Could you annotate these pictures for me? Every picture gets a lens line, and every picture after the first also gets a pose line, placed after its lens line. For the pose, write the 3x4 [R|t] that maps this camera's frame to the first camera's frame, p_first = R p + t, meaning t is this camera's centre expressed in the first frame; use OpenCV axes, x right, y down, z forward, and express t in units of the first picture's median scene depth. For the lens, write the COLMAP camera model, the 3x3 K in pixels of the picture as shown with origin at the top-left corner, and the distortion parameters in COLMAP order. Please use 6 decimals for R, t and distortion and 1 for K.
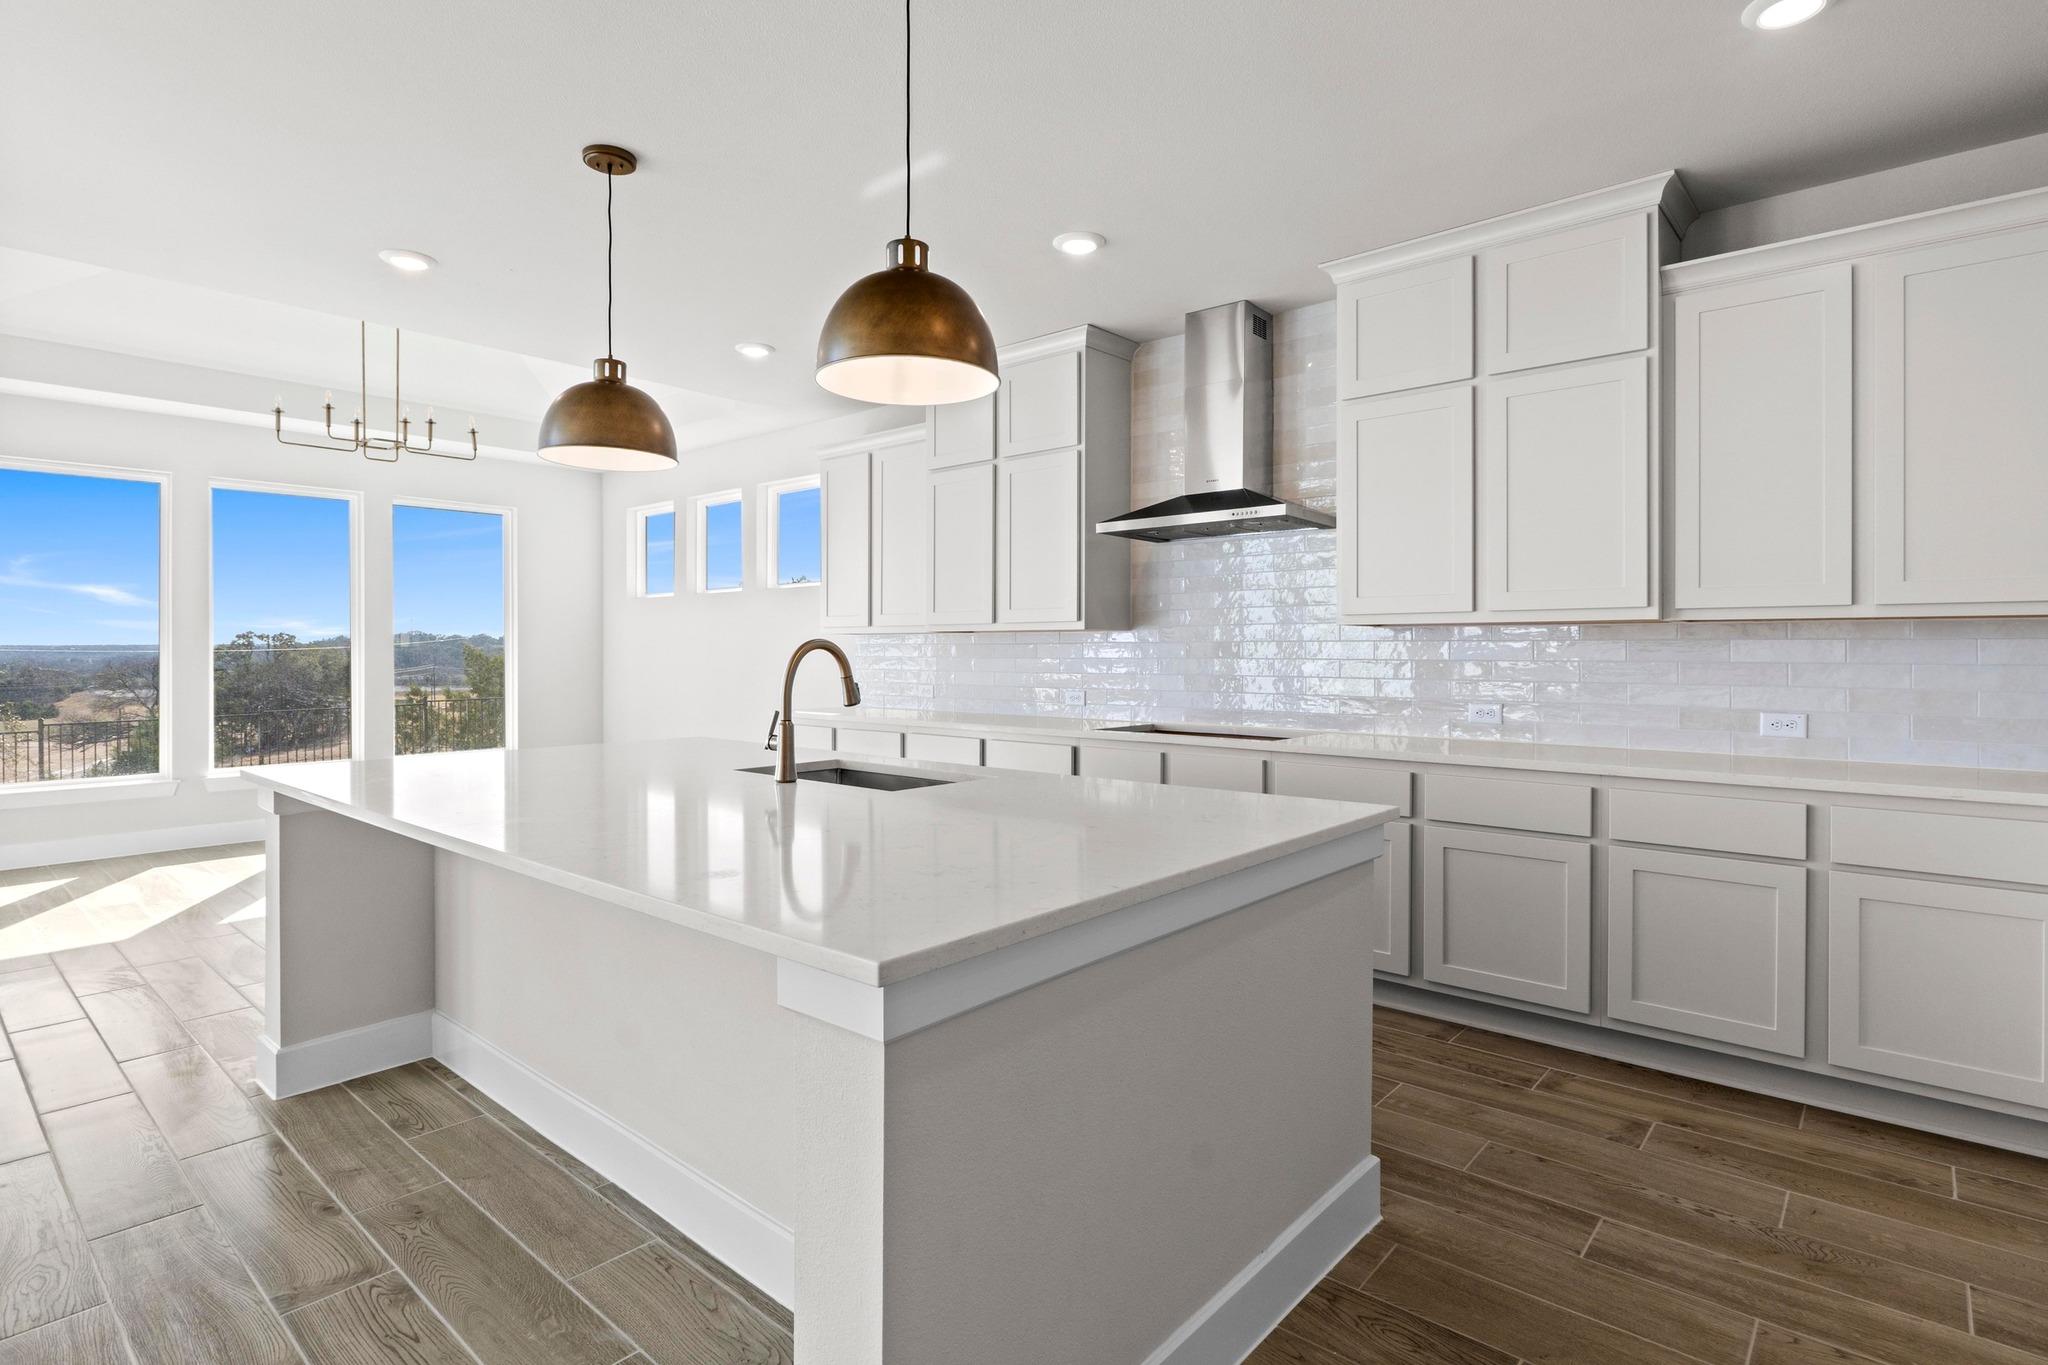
lens RADIAL K [[1017.2, 0, 1022.6], [0, 1017.2, 652.2], [0, 0, 1]] dist [-0.004083, -0.000646]
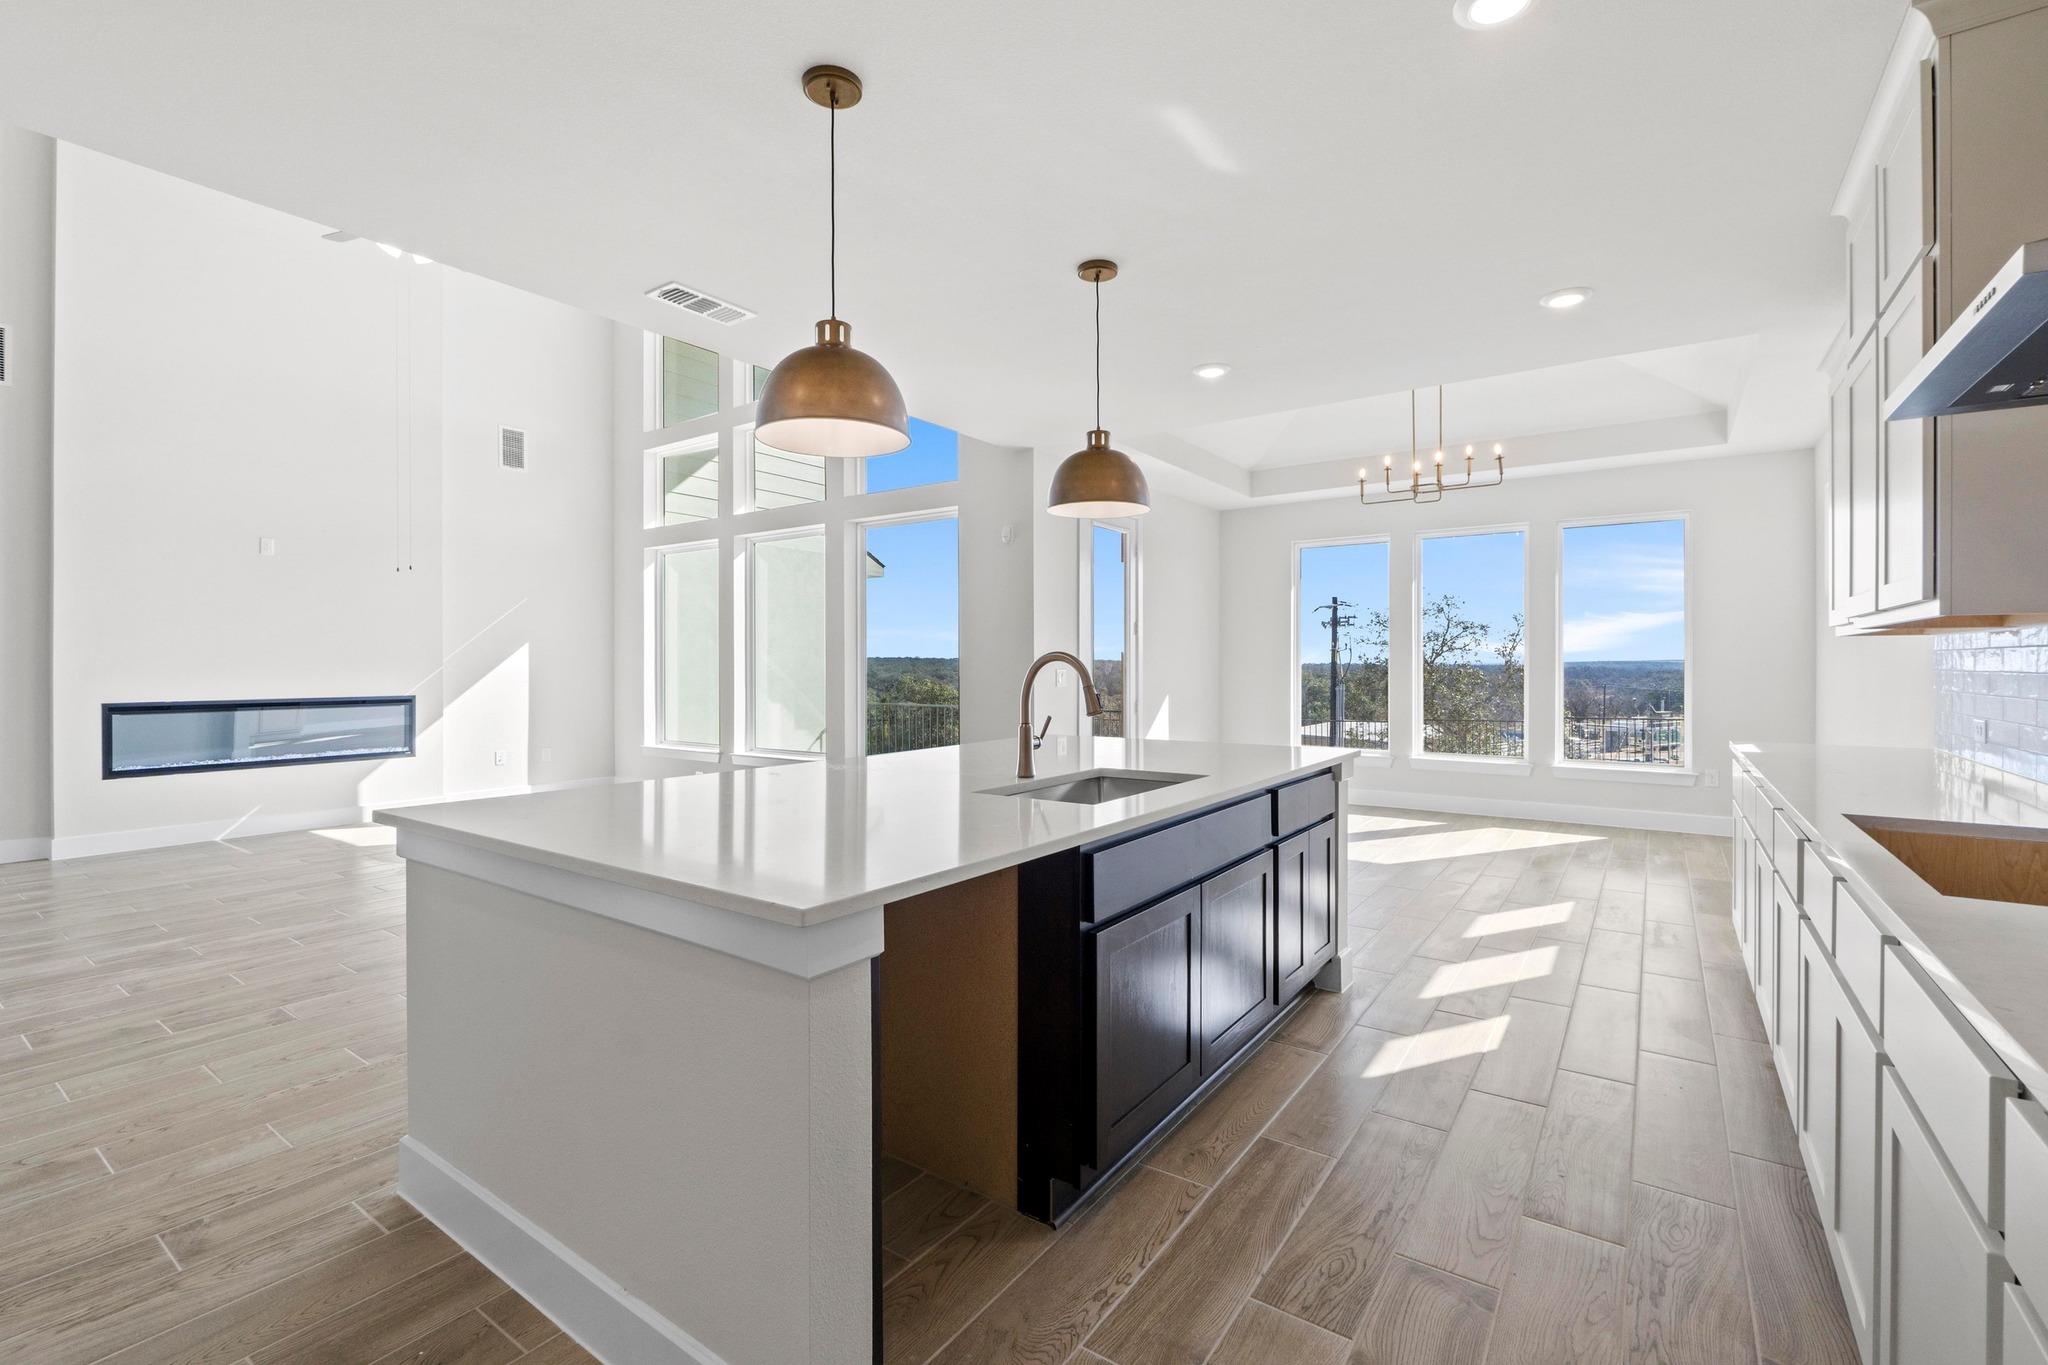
lens RADIAL K [[897.9, 0, 1018.5], [0, 897.9, 669.6], [0, 0, 1]] dist [-0.002166, 0.000328]
pose [[0.095830, 0.005181, -0.995384, 0.646223], [0.002148, 0.999983, 0.005411, -0.000660], [0.995395, -0.002657, 0.095817, 0.747951]]
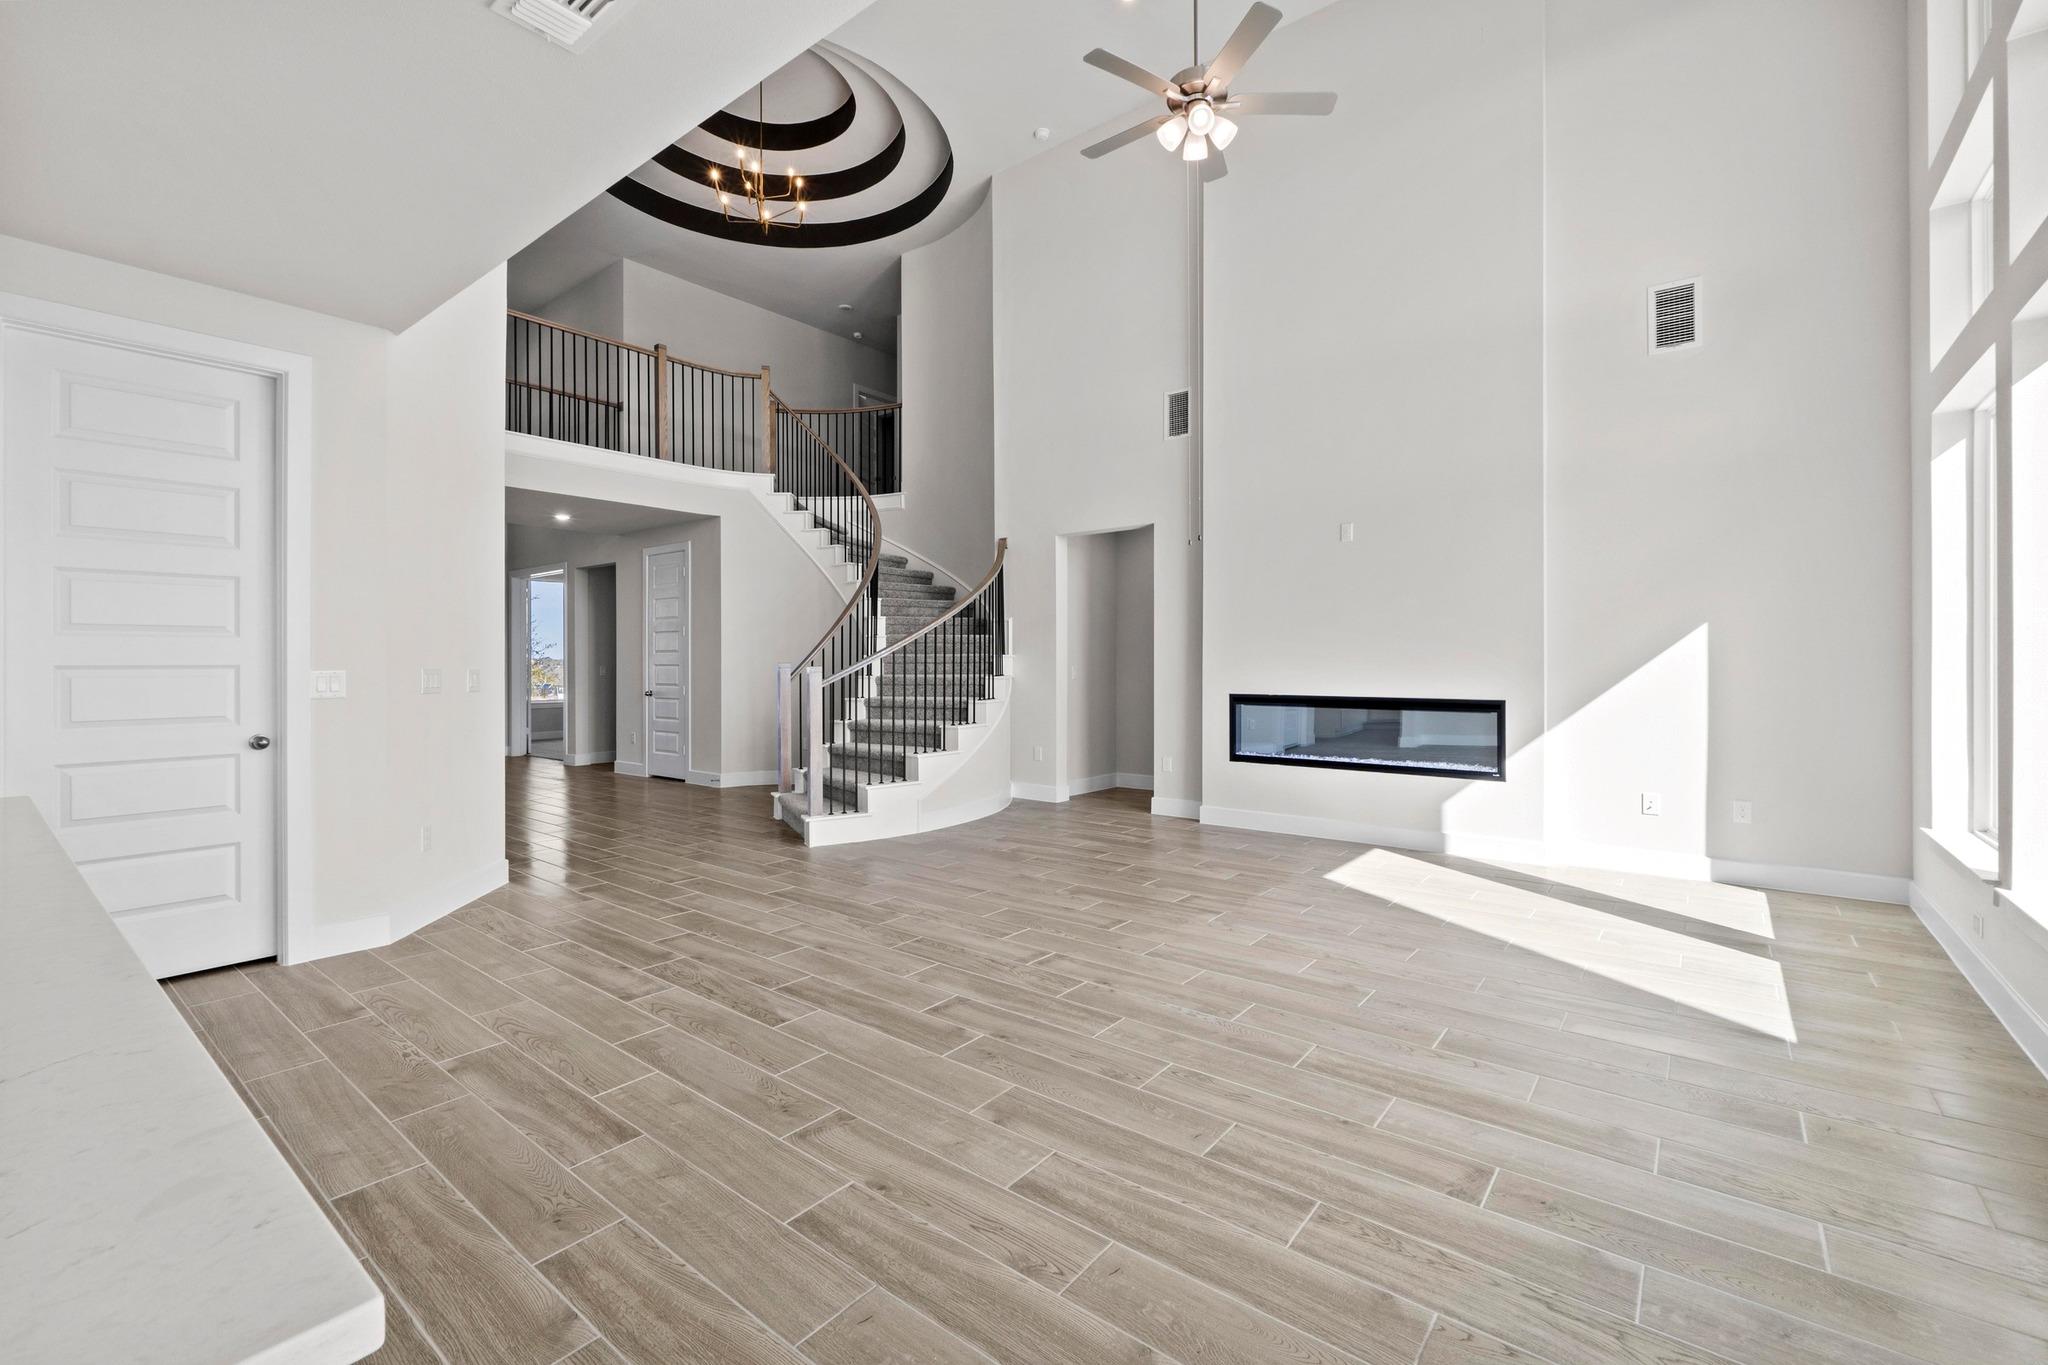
lens RADIAL K [[871.9, 0, 1028.1], [0, 871.9, 669.2], [0, 0, 1]] dist [-0.002380, -0.000353]
pose [[-0.998664, 0.000158, -0.051674, -0.803576], [-0.000200, 0.999976, 0.006932, 0.002704], [0.051674, 0.006933, -0.998640, 1.058892]]
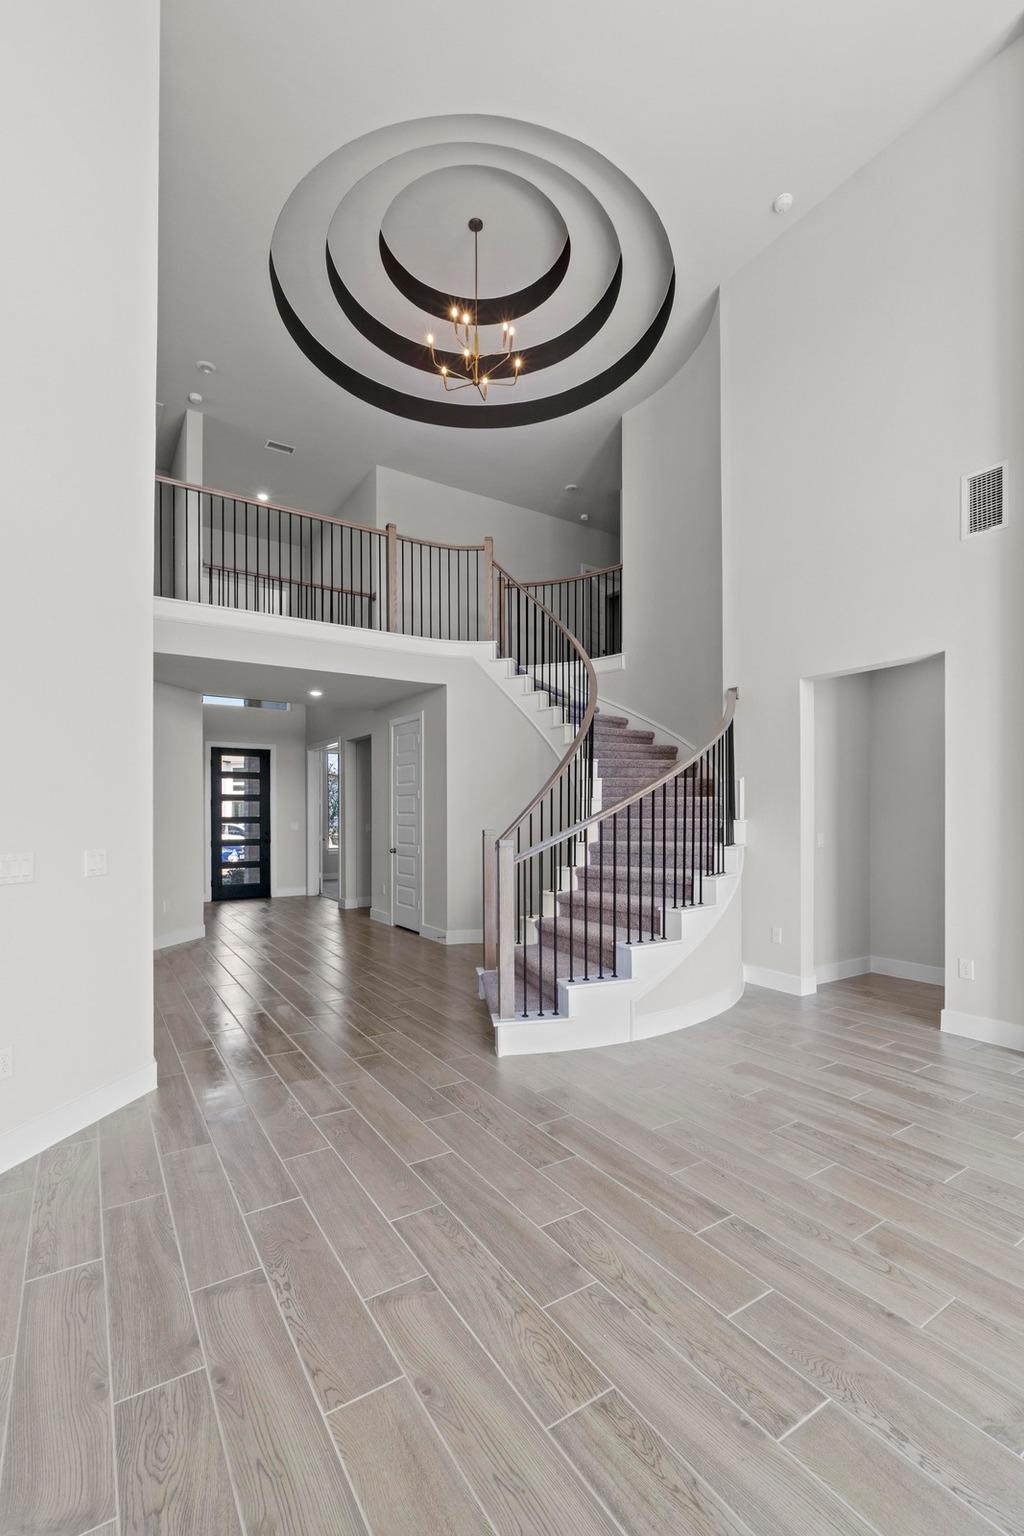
lens RADIAL K [[667.5, 0, 511.6], [0, 667.5, 808.3], [0, 0, 1]] dist [-0.002278, -0.000395]
pose [[-0.962452, 0.001188, 0.271450, -0.779767], [-0.000418, 0.999983, -0.005860, -0.038786], [-0.271452, -0.005753, -0.962435, 0.333583]]
